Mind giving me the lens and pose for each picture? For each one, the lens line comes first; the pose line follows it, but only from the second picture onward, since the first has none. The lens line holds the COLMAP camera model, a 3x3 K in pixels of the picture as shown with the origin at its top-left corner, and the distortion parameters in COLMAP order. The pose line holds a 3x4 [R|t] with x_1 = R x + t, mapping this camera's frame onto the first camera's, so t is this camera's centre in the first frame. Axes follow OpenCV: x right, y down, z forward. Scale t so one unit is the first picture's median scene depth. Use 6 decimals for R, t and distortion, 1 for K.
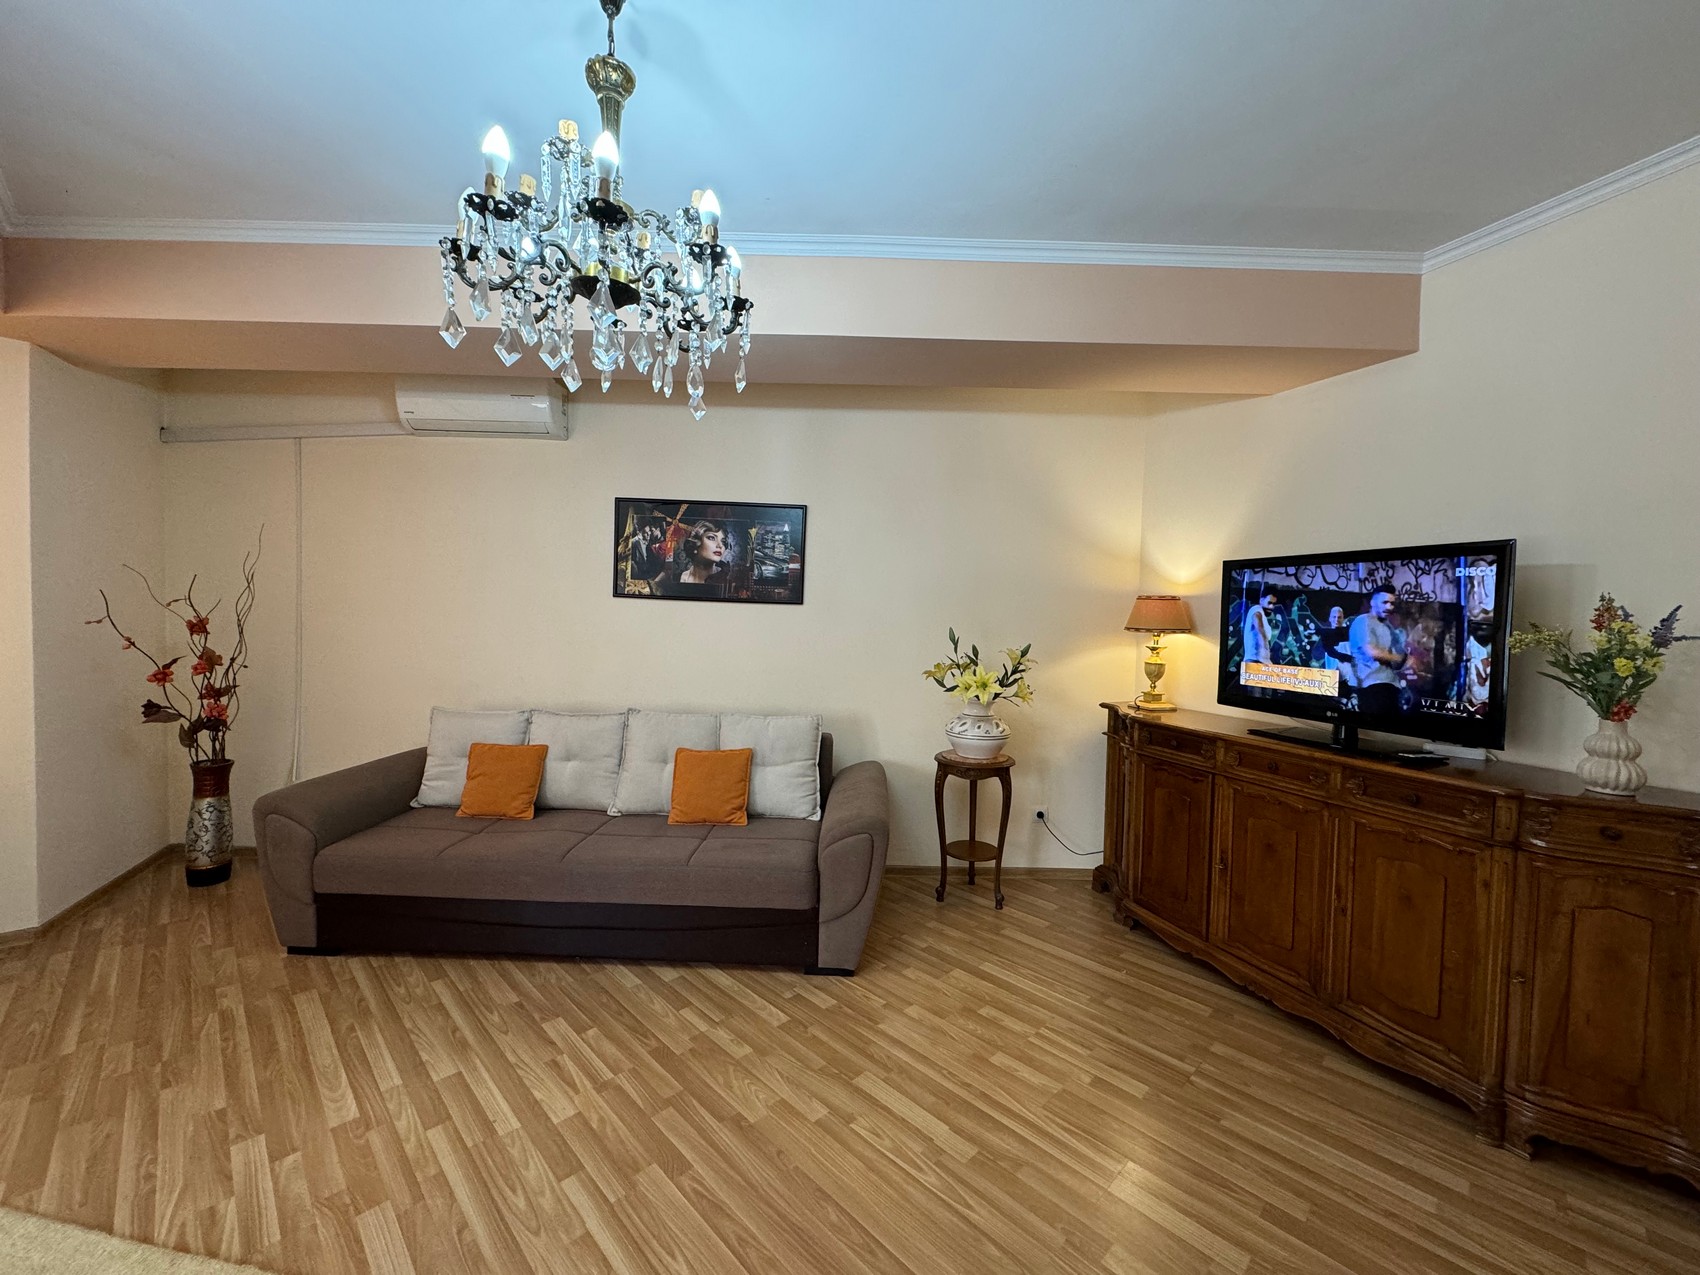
lens RADIAL K [[677.3, 0, 850.0], [0, 677.3, 637.5], [0, 0, 1]] dist [0.001365, 0.000056]
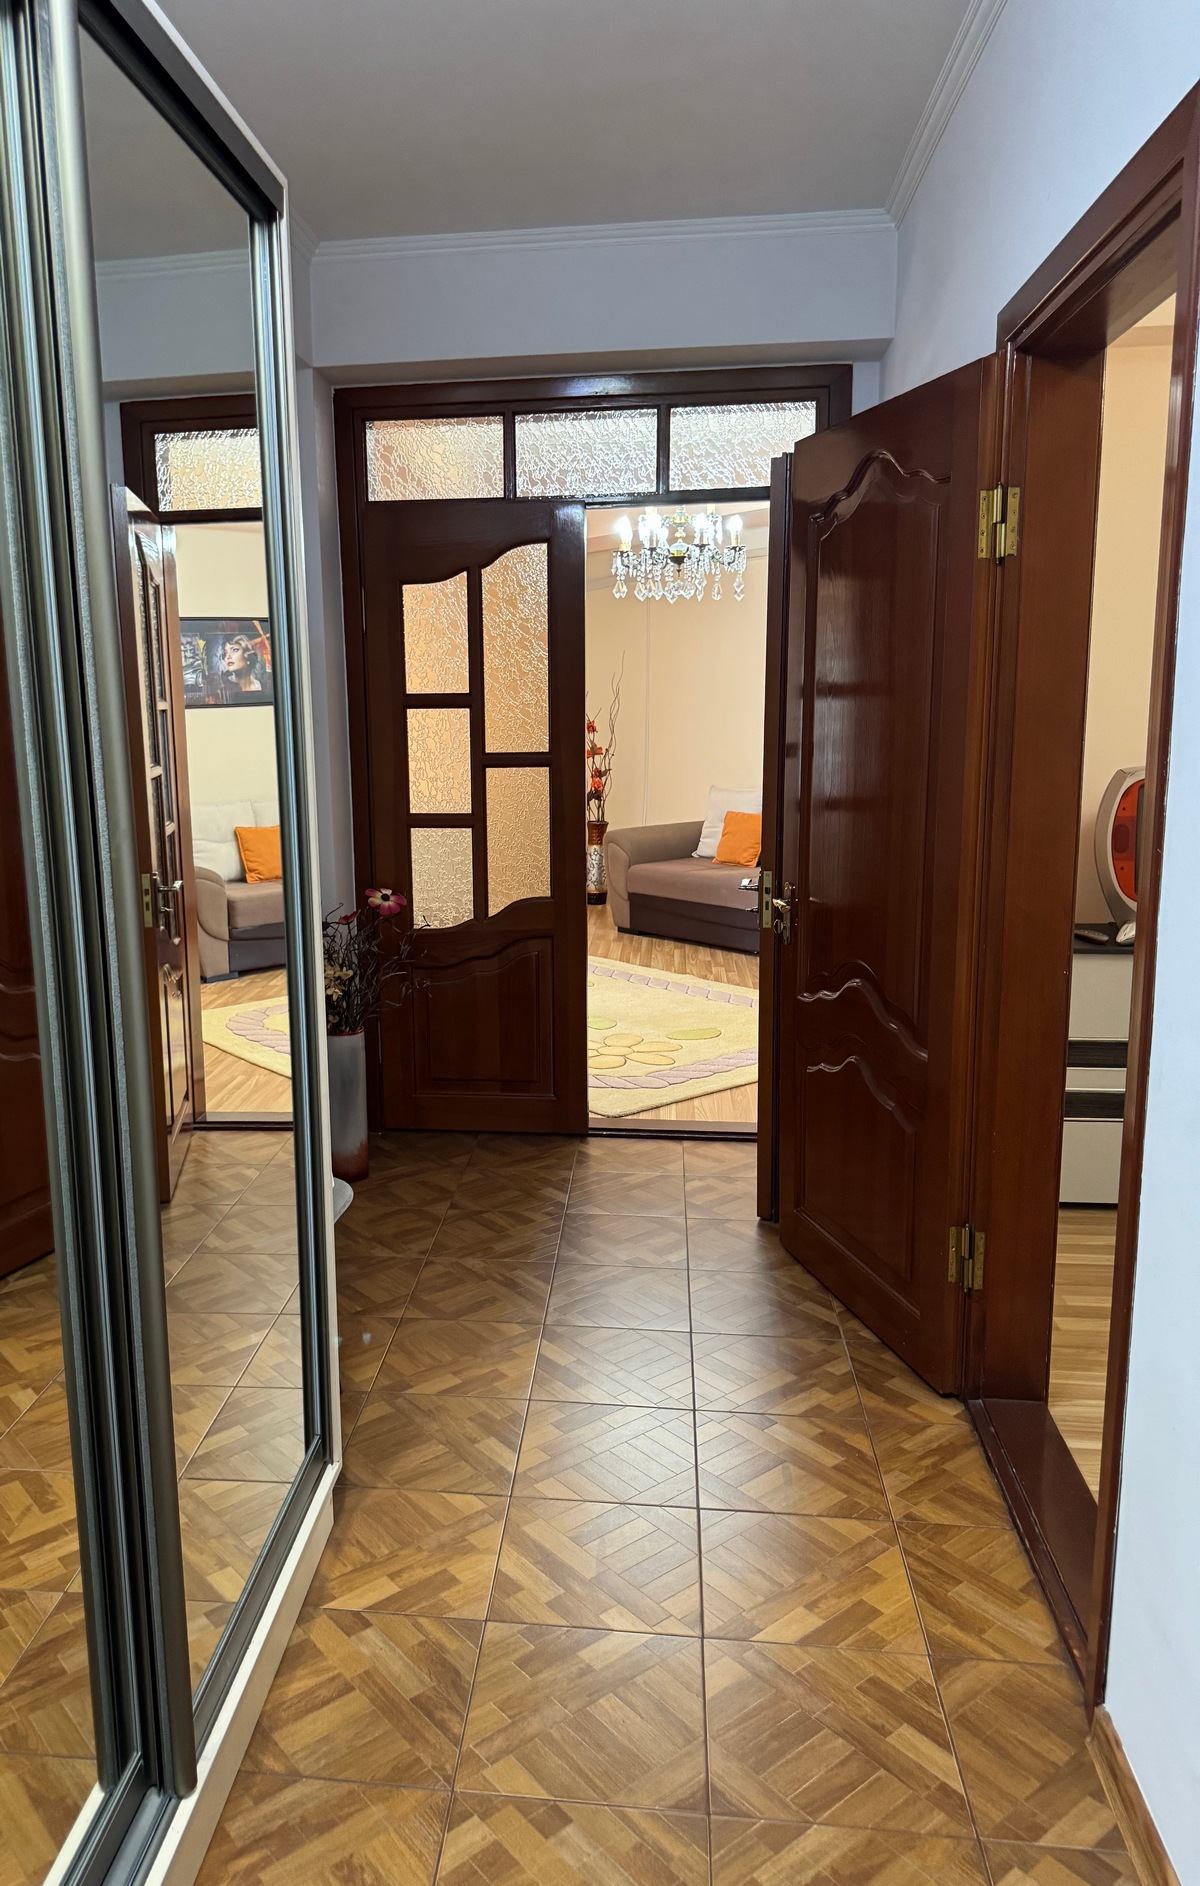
lens RADIAL K [[1301.3, 0, 600.0], [0, 1301.3, 943.0], [0, 0, 1]] dist [-0.000078, -0.000016]
pose [[0.673361, 0.099487, -0.732589, 1.191536], [-0.003612, 0.991335, 0.131305, 0.081923], [0.739305, -0.085770, 0.667886, -0.923262]]
